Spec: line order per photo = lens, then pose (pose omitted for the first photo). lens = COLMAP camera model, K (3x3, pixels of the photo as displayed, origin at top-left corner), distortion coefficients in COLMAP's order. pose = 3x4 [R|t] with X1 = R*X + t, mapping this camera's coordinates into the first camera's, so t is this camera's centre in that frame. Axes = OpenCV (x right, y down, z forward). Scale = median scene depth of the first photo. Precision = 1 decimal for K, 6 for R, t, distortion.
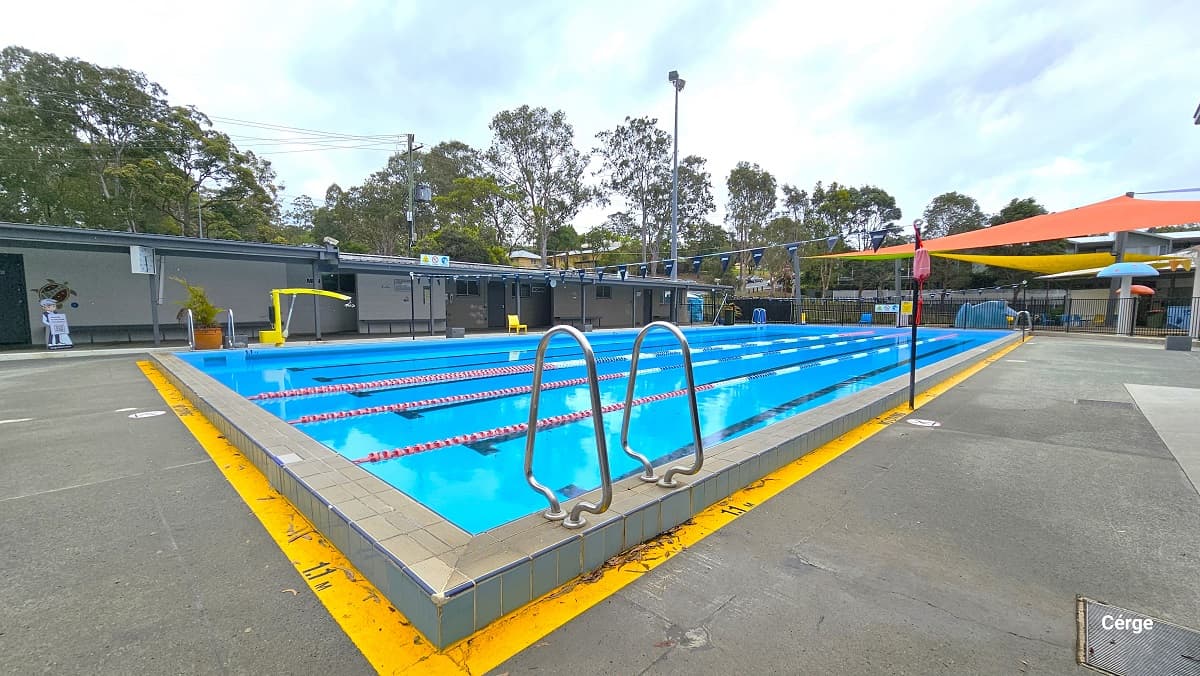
lens RADIAL K [[492.8, 0, 605.5], [0, 492.8, 338.5], [0, 0, 1]] dist [-0.002307, -0.000552]
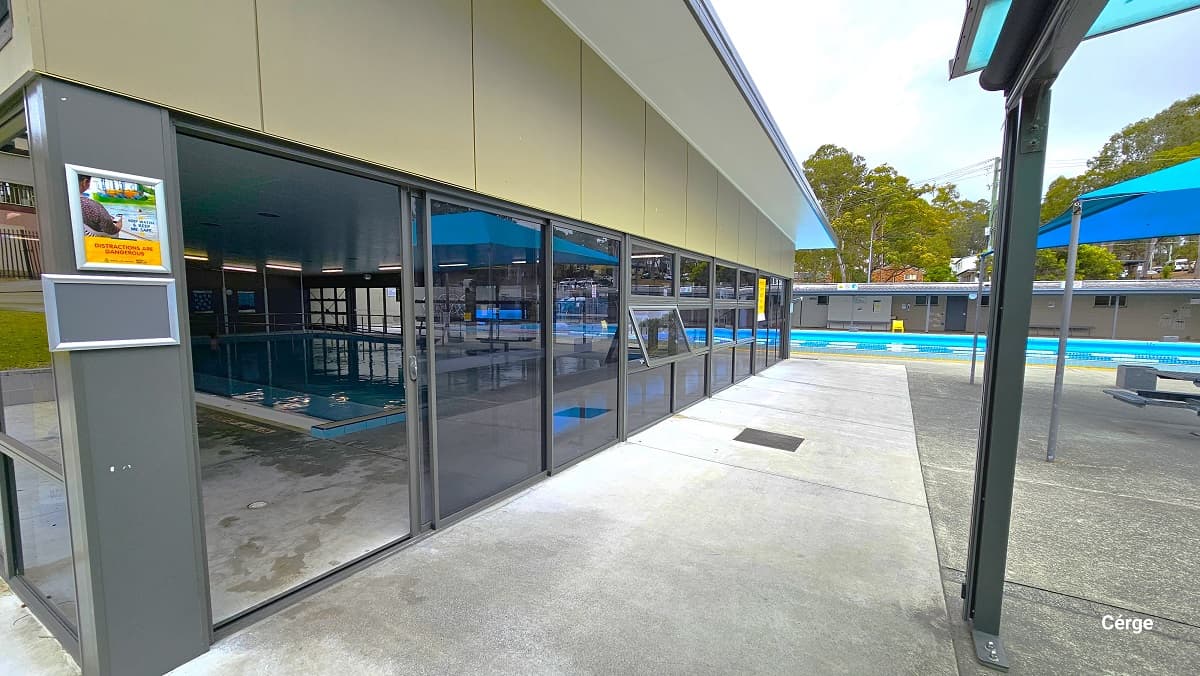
lens RADIAL K [[492.8, 0, 599.1], [0, 492.8, 346.6], [0, 0, 1]] dist [-0.002307, -0.000552]
pose [[0.223034, 0.083711, -0.971210, 0.843730], [-0.069401, 0.995141, 0.069836, -0.008022], [0.972337, 0.051827, 0.227760, -0.160314]]
